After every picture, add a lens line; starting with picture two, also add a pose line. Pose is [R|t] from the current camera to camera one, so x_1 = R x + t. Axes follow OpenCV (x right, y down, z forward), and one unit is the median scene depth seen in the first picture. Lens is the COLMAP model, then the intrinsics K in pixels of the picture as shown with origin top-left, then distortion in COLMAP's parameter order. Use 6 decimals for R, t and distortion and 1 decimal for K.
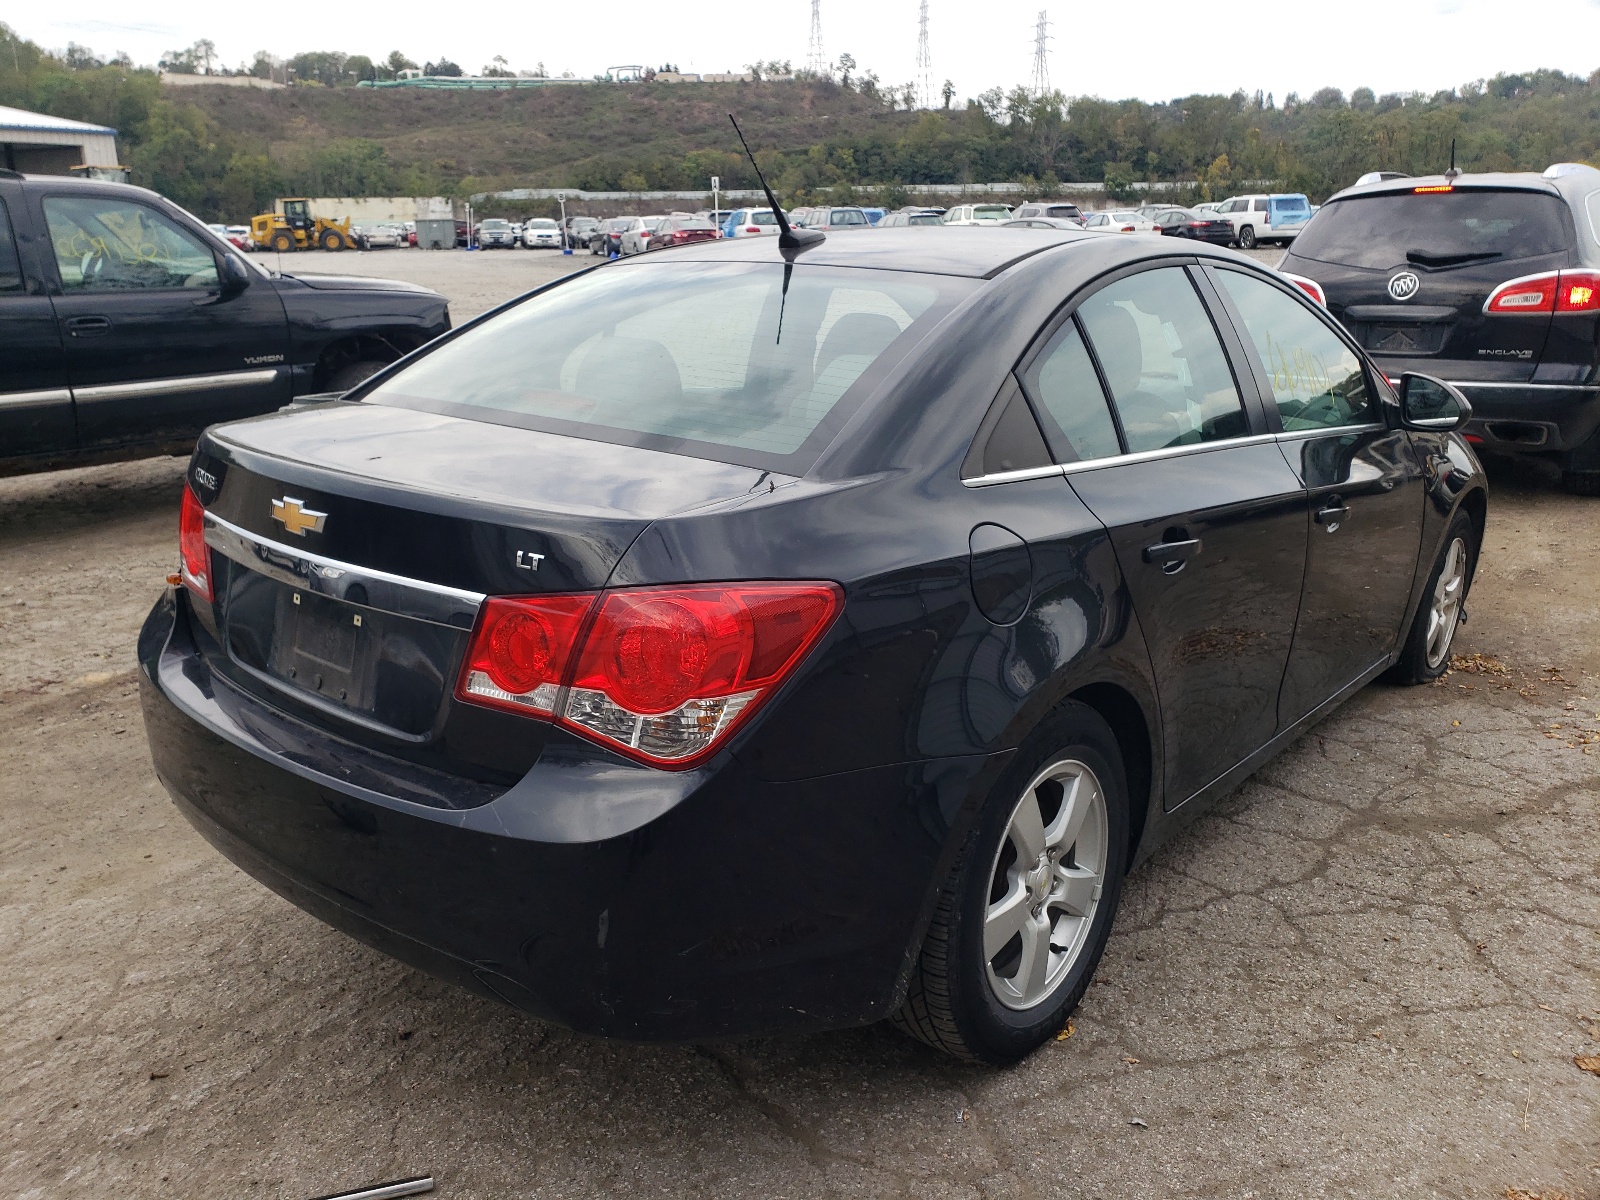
lens RADIAL K [[1233.7, 0, 800.0], [0, 1233.7, 600.0], [0, 0, 1]] dist [0.007153, -0.004141]
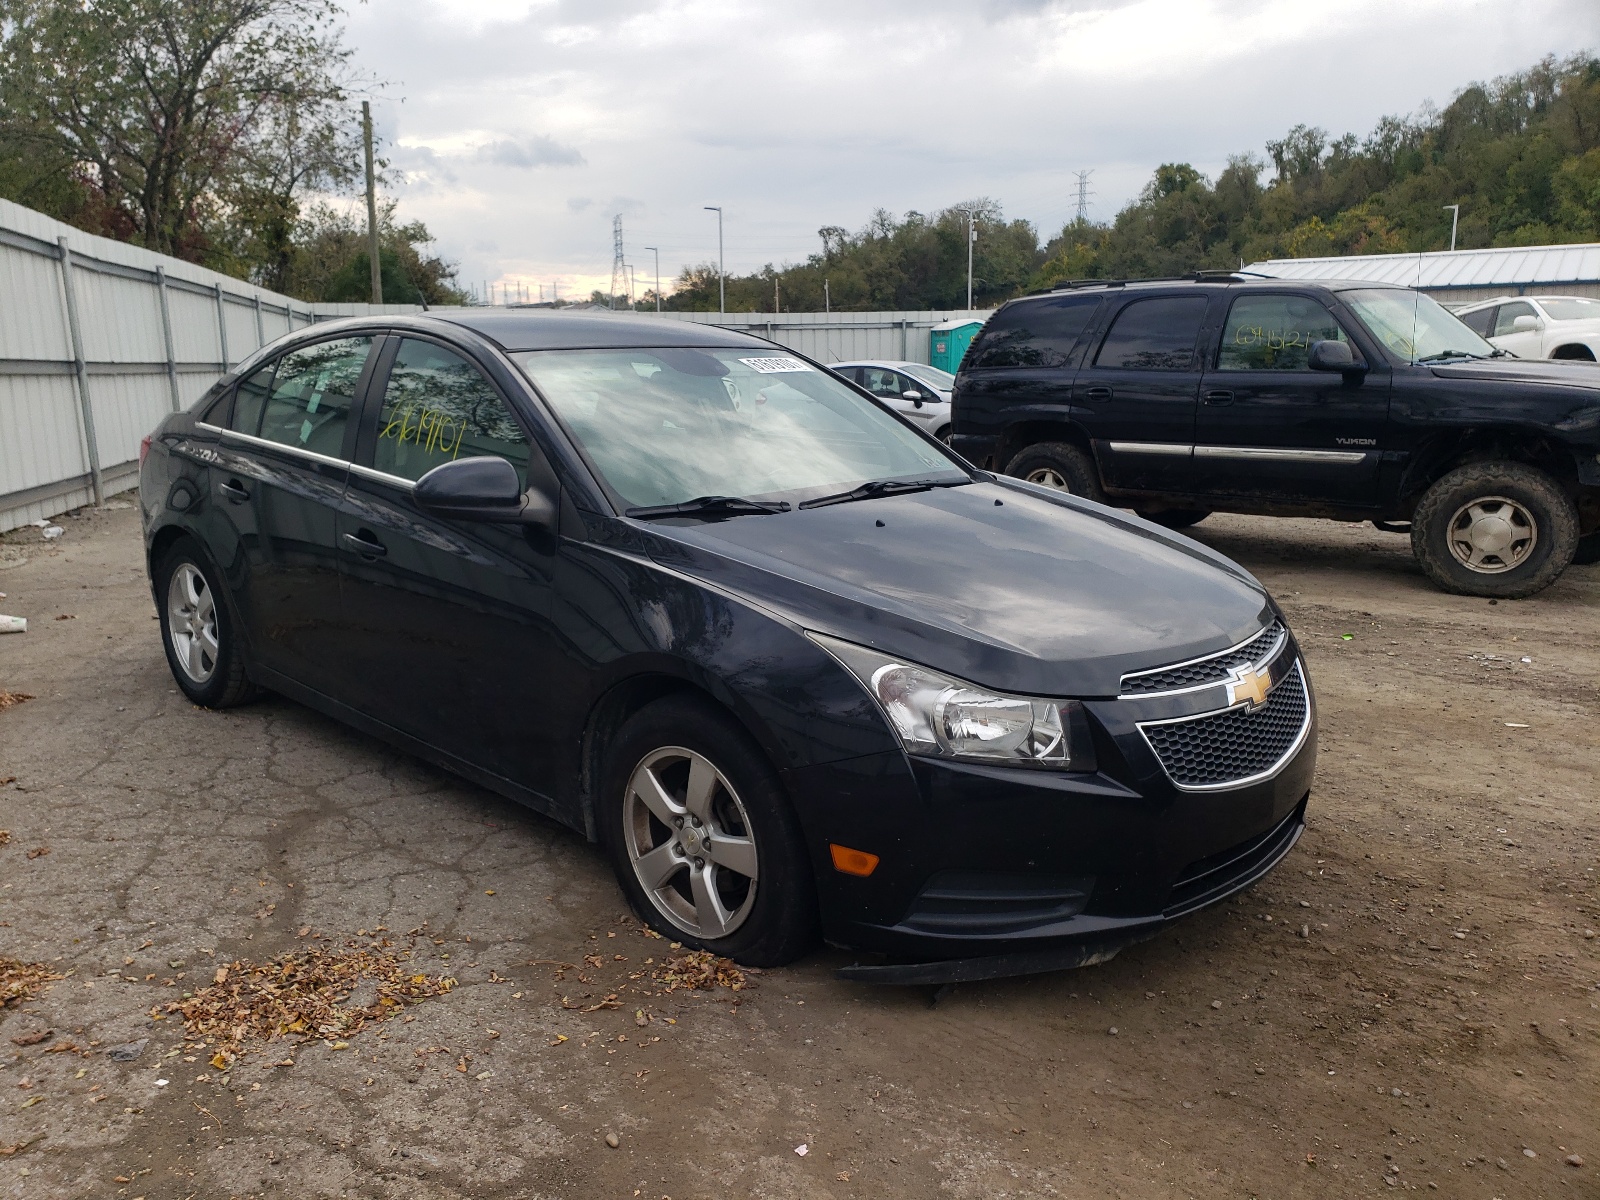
lens RADIAL K [[1233.7, 0, 800.0], [0, 1233.7, 600.0], [0, 0, 1]] dist [0.007153, -0.004141]
pose [[-0.039793, 0.205425, -0.977864, 1.430384], [-0.273001, 0.939169, 0.208405, -0.350466], [0.961190, 0.275251, 0.018709, 1.242202]]
